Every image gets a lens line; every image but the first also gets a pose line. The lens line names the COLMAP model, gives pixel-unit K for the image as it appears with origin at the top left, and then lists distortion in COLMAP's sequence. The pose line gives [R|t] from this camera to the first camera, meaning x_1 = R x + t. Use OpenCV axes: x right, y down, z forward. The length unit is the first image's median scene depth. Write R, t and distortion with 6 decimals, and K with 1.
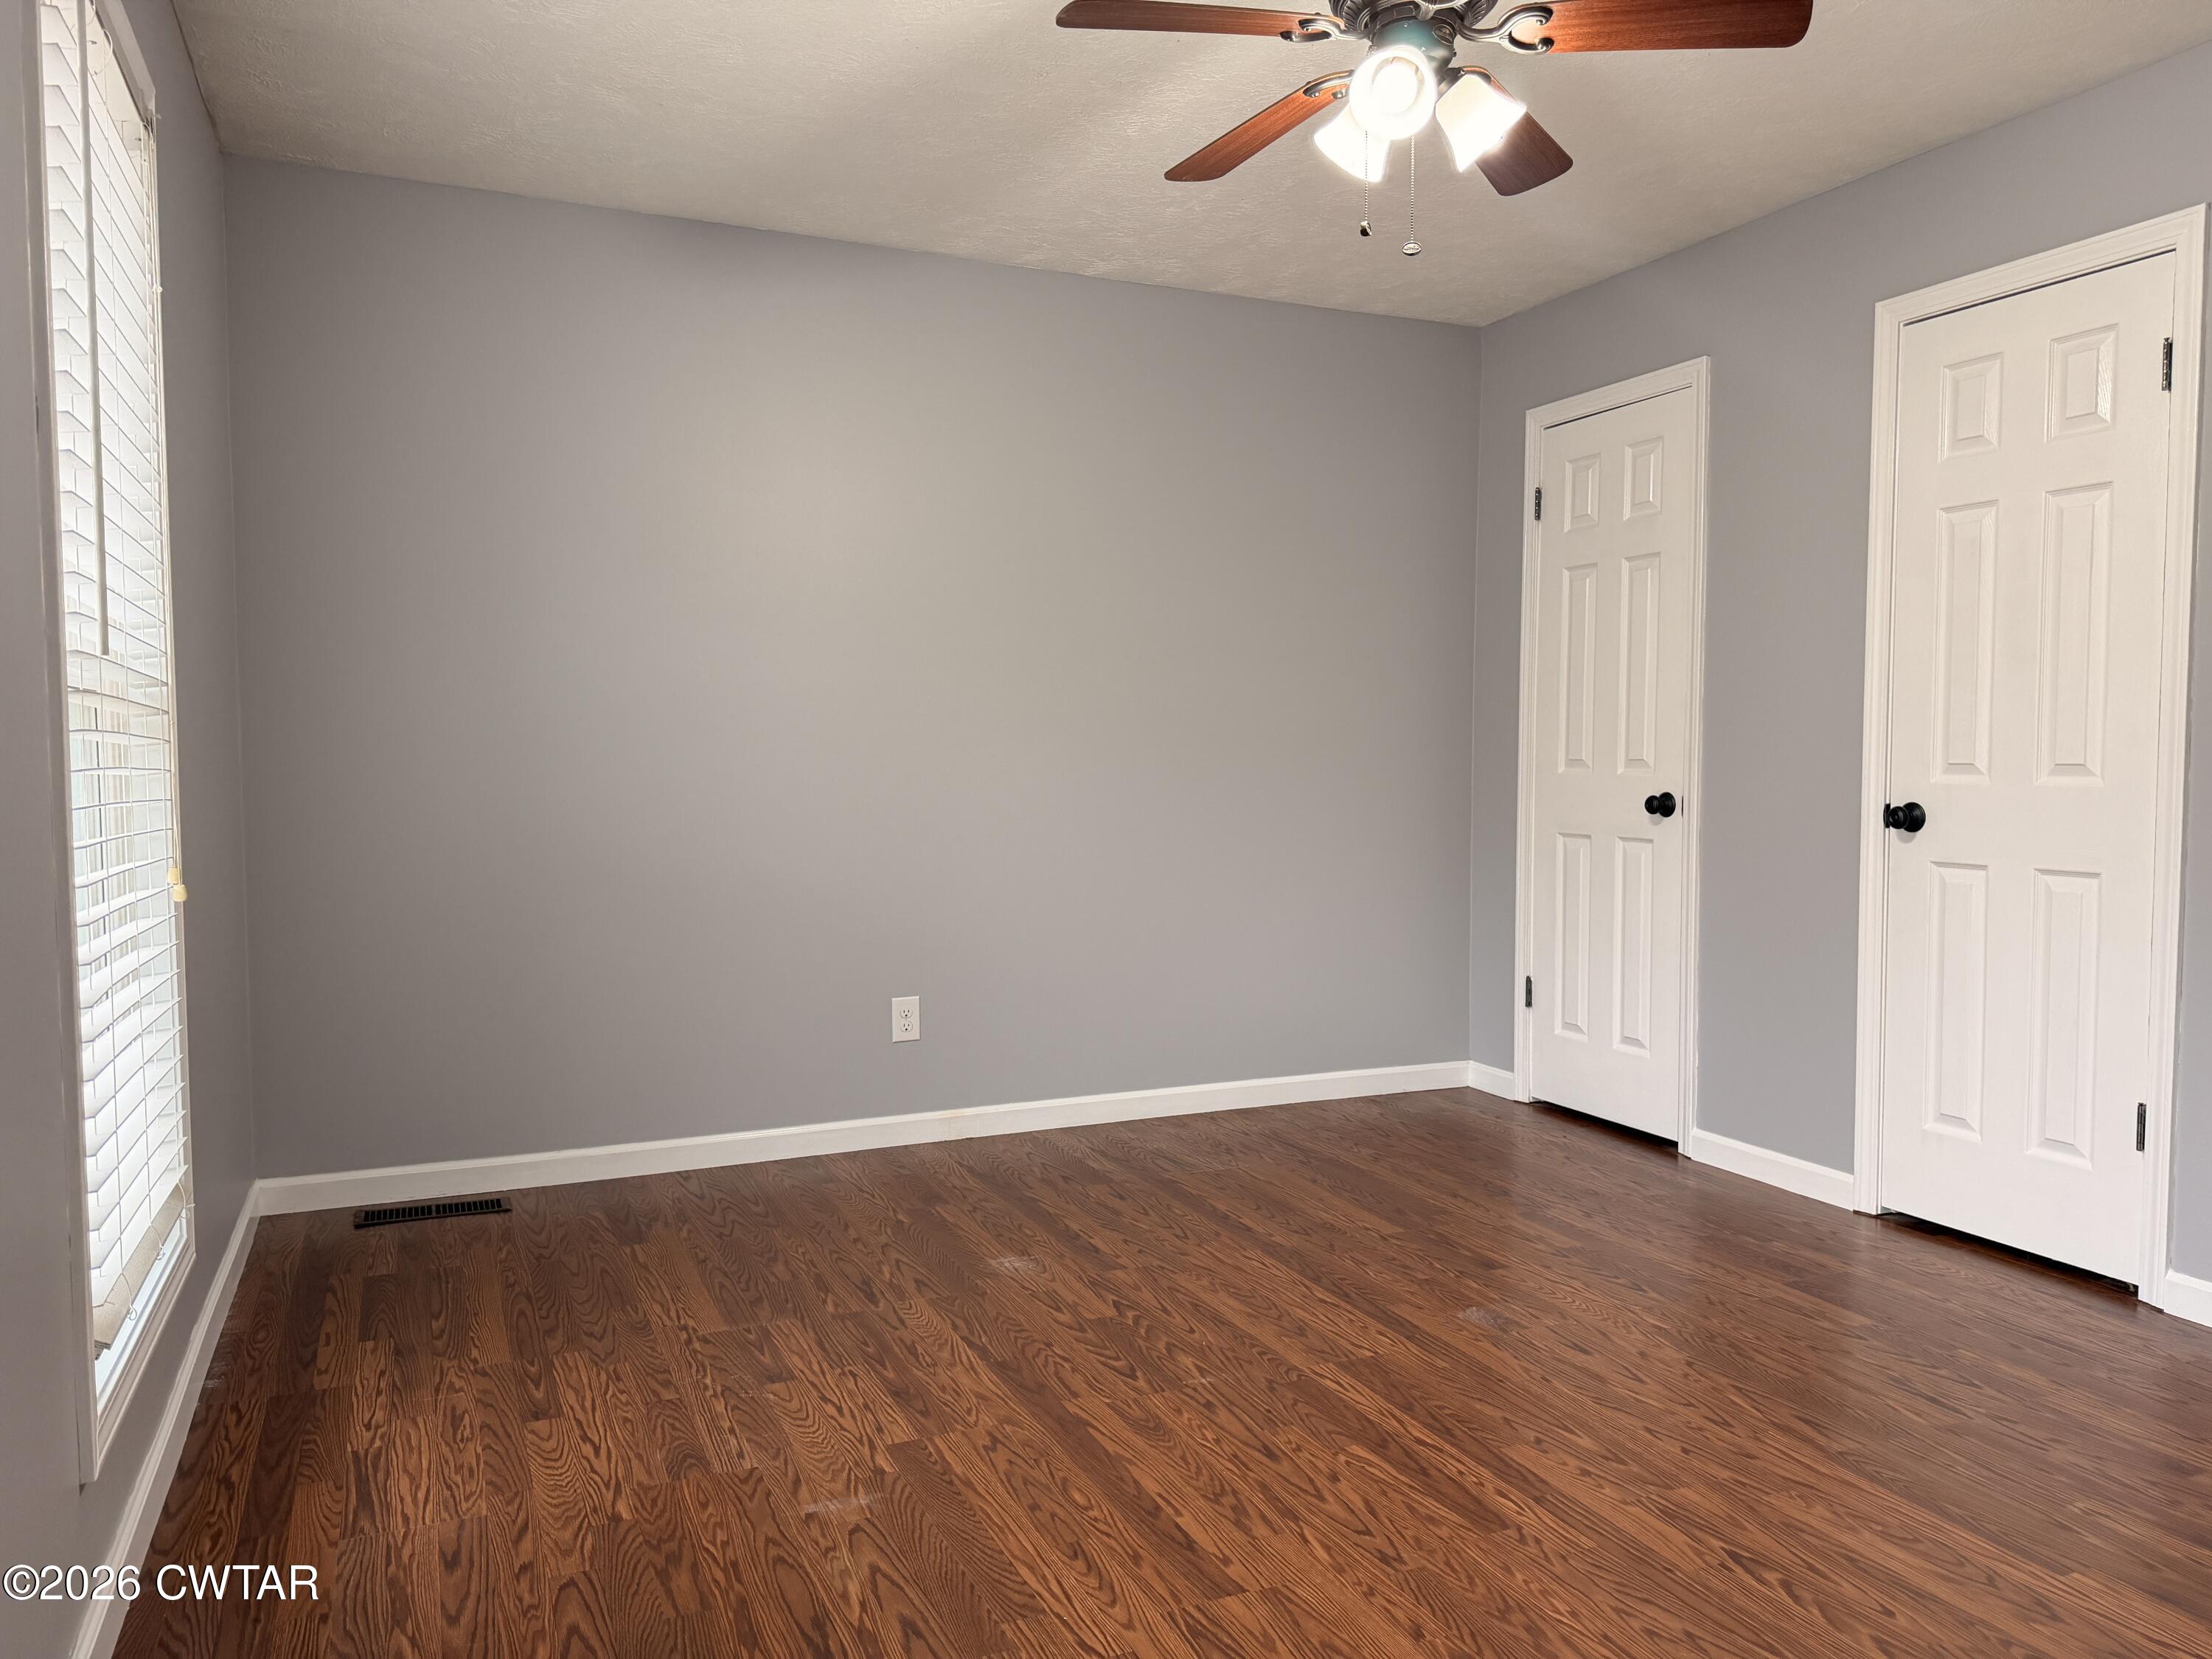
lens RADIAL K [[1488.6, 0, 1106.0], [0, 1488.6, 829.5], [0, 0, 1]] dist [0.081531, -0.119082]
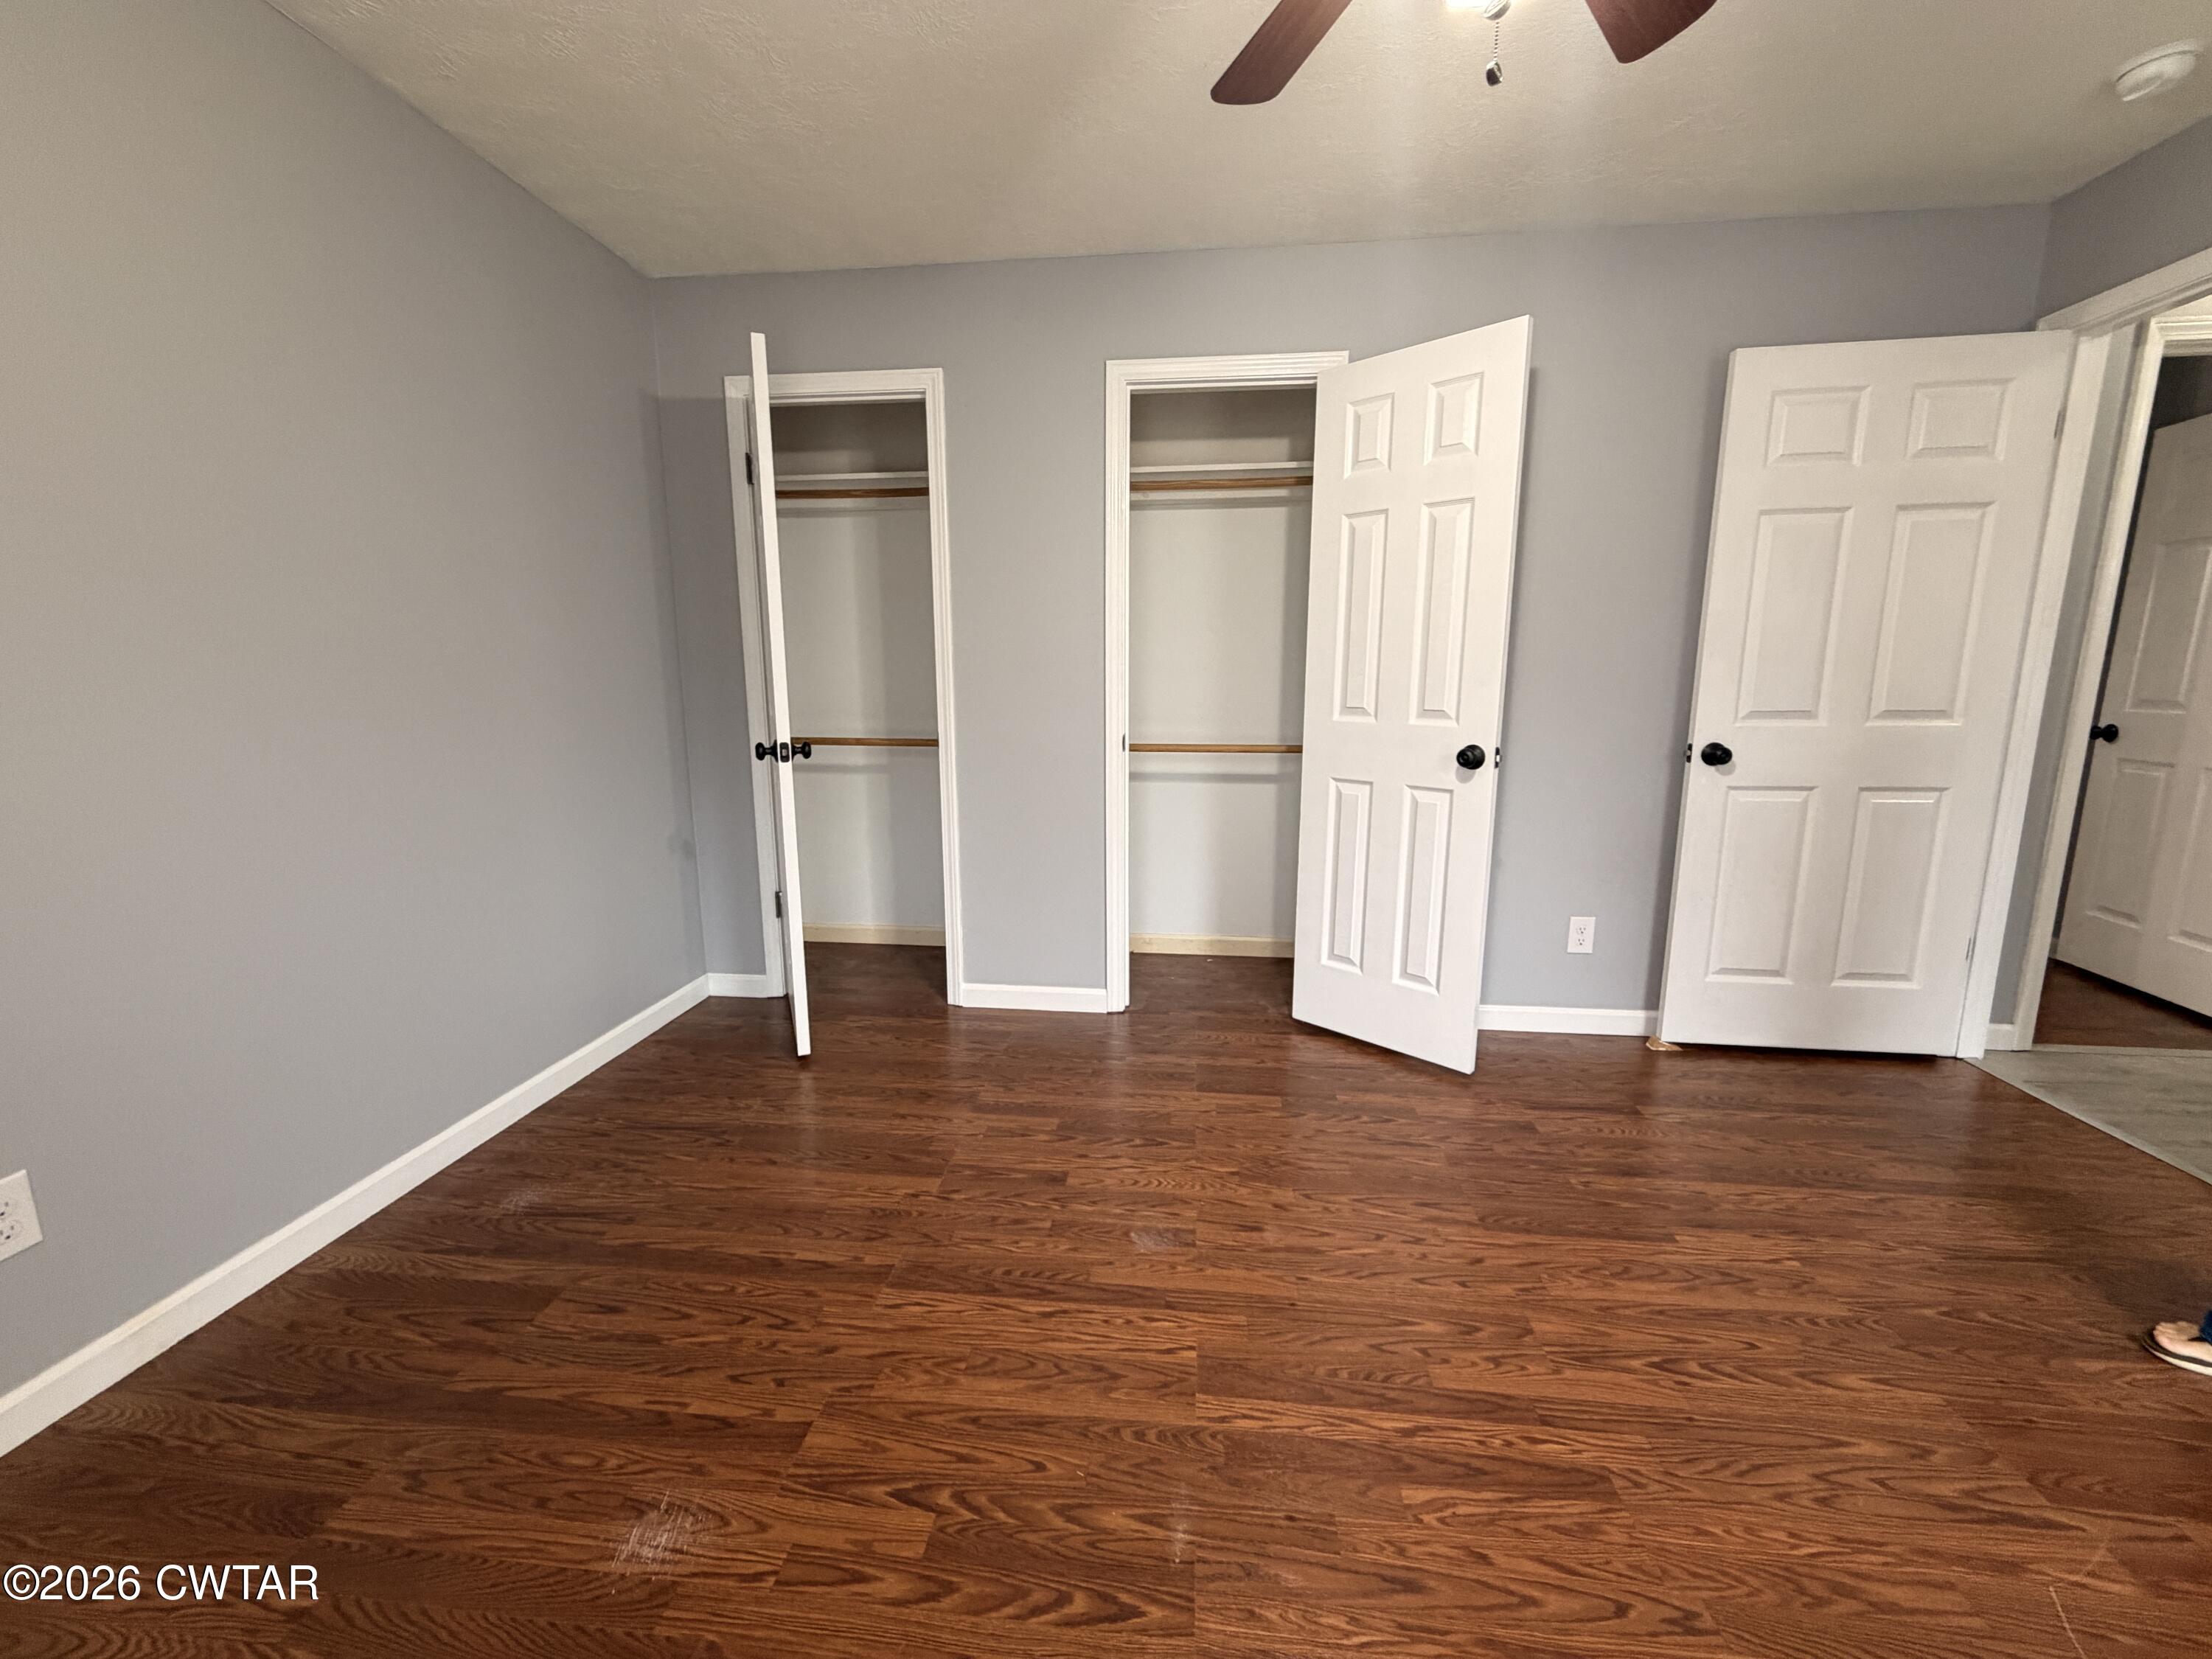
lens RADIAL K [[910.3, 0, 1106.0], [0, 910.3, 829.5], [0, 0, 1]] dist [0.003092, -0.000256]
pose [[0.518669, -0.143404, 0.842863, -0.267698], [0.046014, 0.989087, 0.139966, -0.050170], [-0.853736, -0.033813, 0.519607, 0.731199]]
